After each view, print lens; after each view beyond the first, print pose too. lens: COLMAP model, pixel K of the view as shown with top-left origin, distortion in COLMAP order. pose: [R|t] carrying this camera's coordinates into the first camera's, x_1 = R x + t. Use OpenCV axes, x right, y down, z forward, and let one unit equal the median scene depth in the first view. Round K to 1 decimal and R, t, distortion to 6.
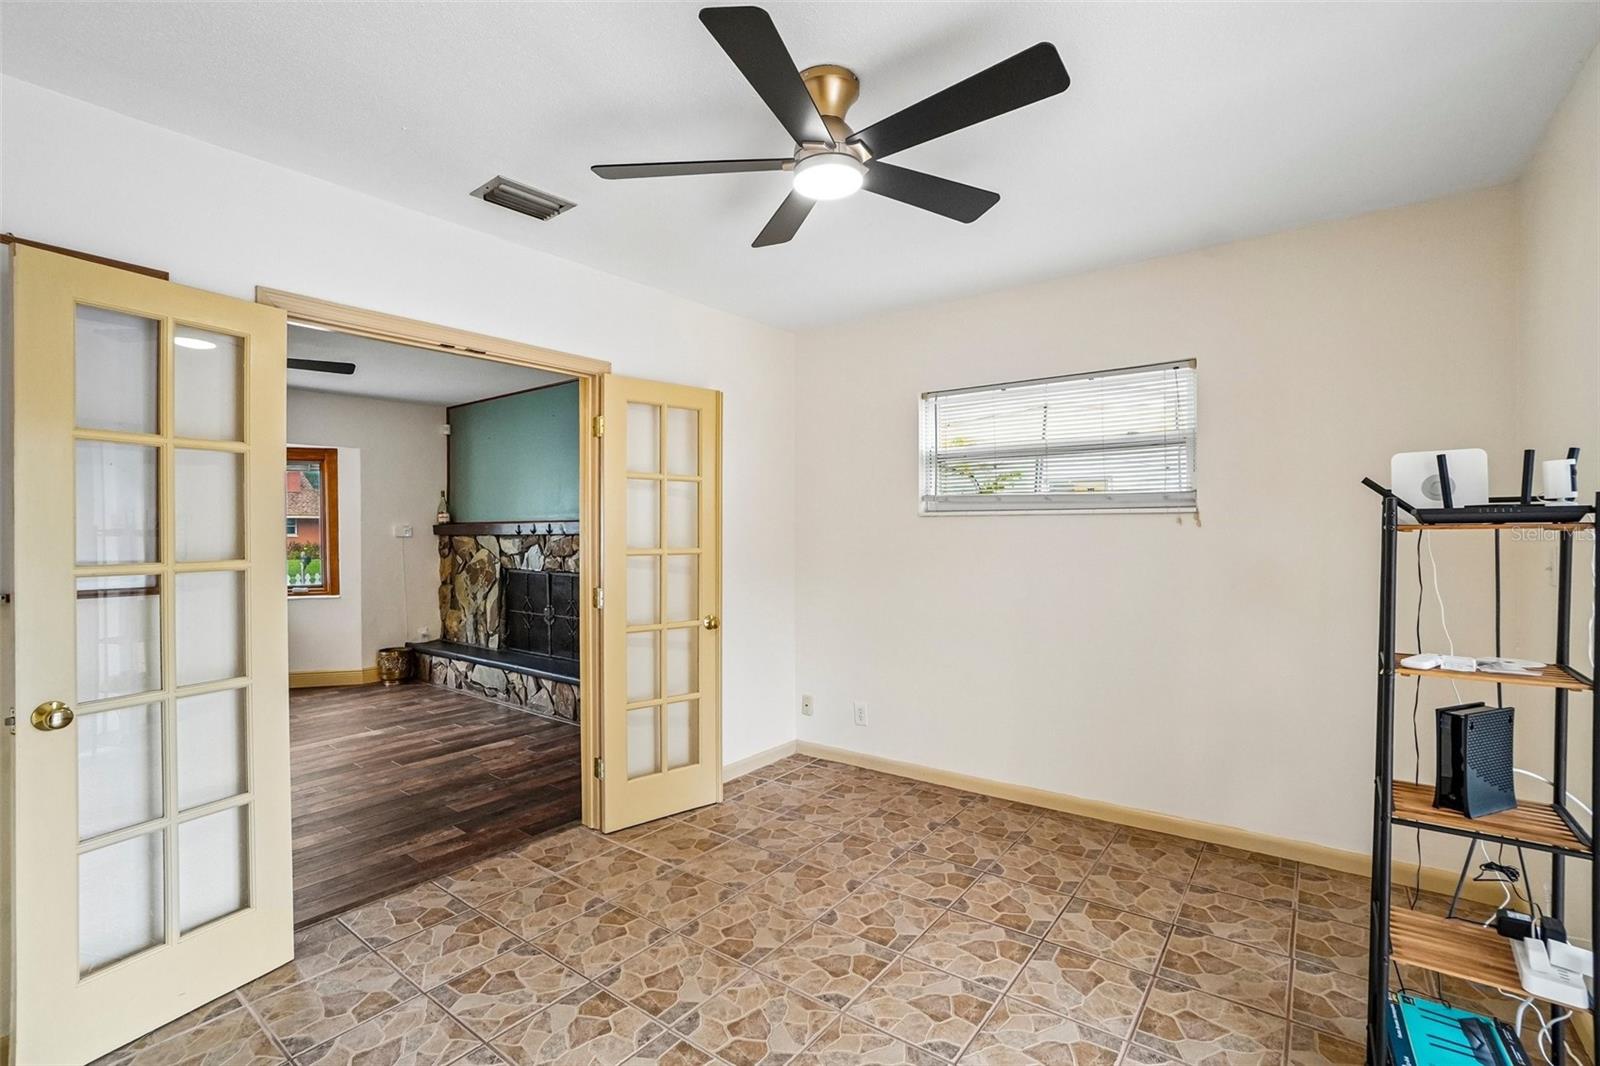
lens RADIAL K [[709.2, 0, 800.9], [0, 709.2, 521.5], [0, 0, 1]] dist [-0.064797, 0.025472]
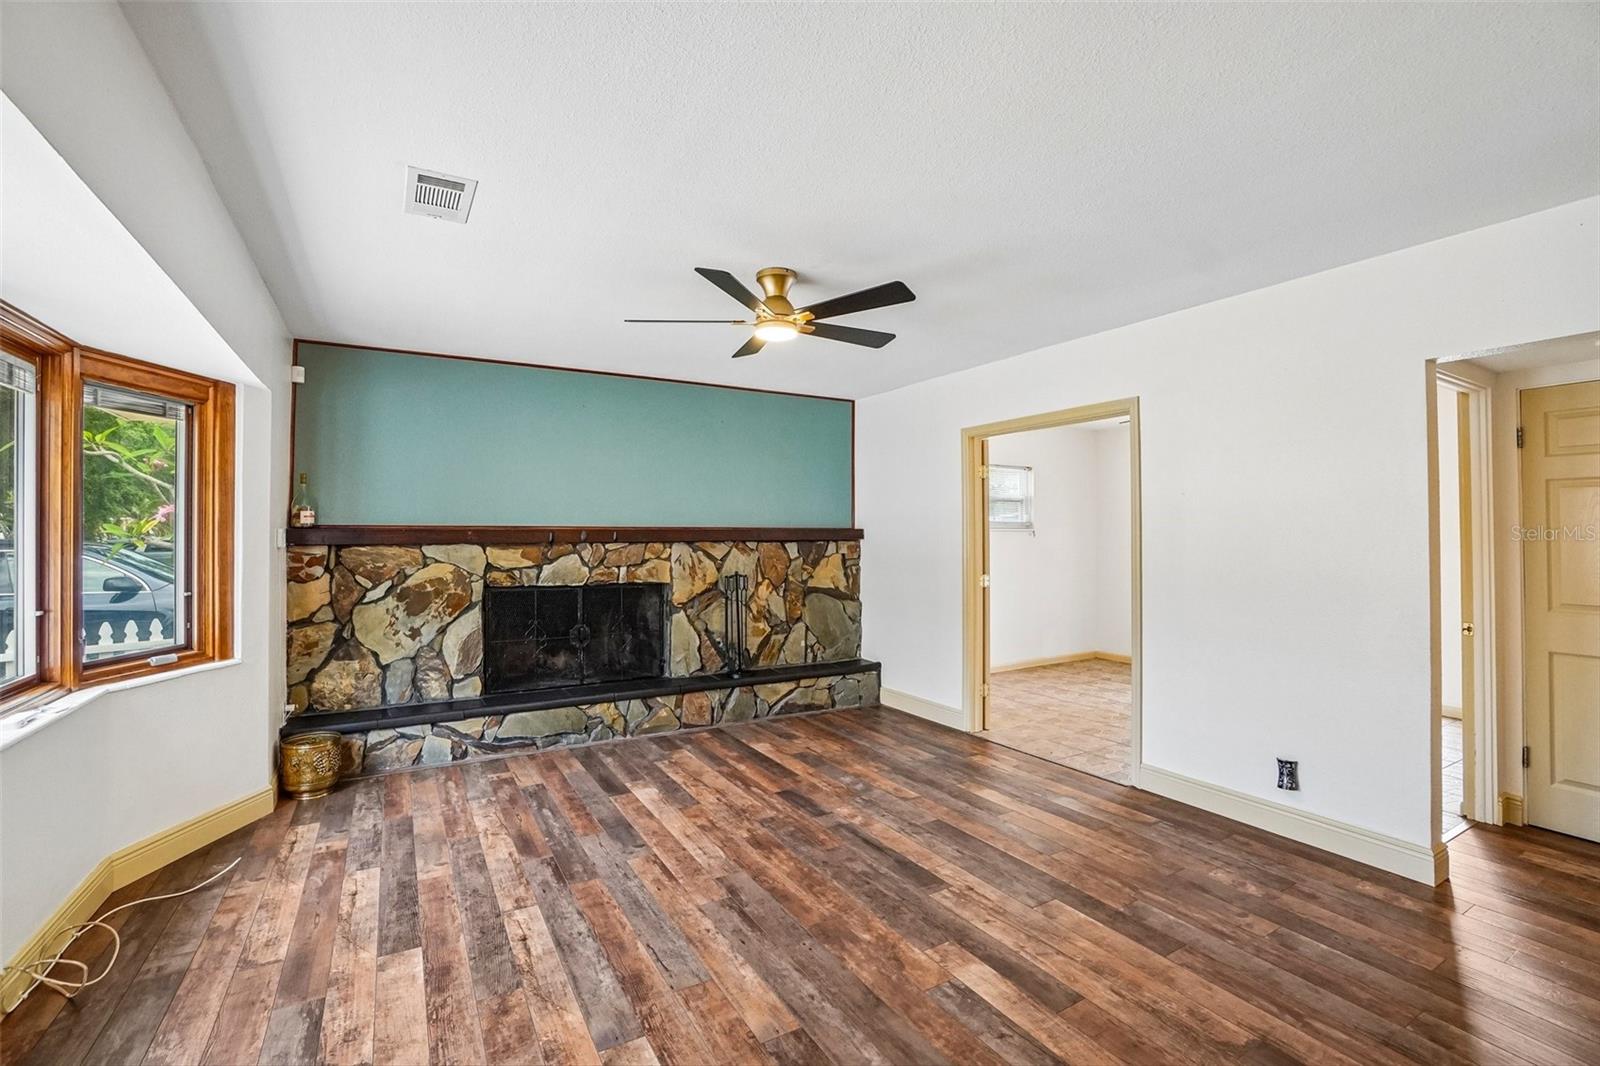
lens RADIAL K [[709.2, 0, 800.9], [0, 709.2, 521.5], [0, 0, 1]] dist [-0.064797, 0.025472]
pose [[0.393690, 0.020099, 0.919024, -1.083659], [-0.015904, 0.999760, -0.015052, 0.001713], [-0.919106, -0.008690, 0.393915, 0.430907]]
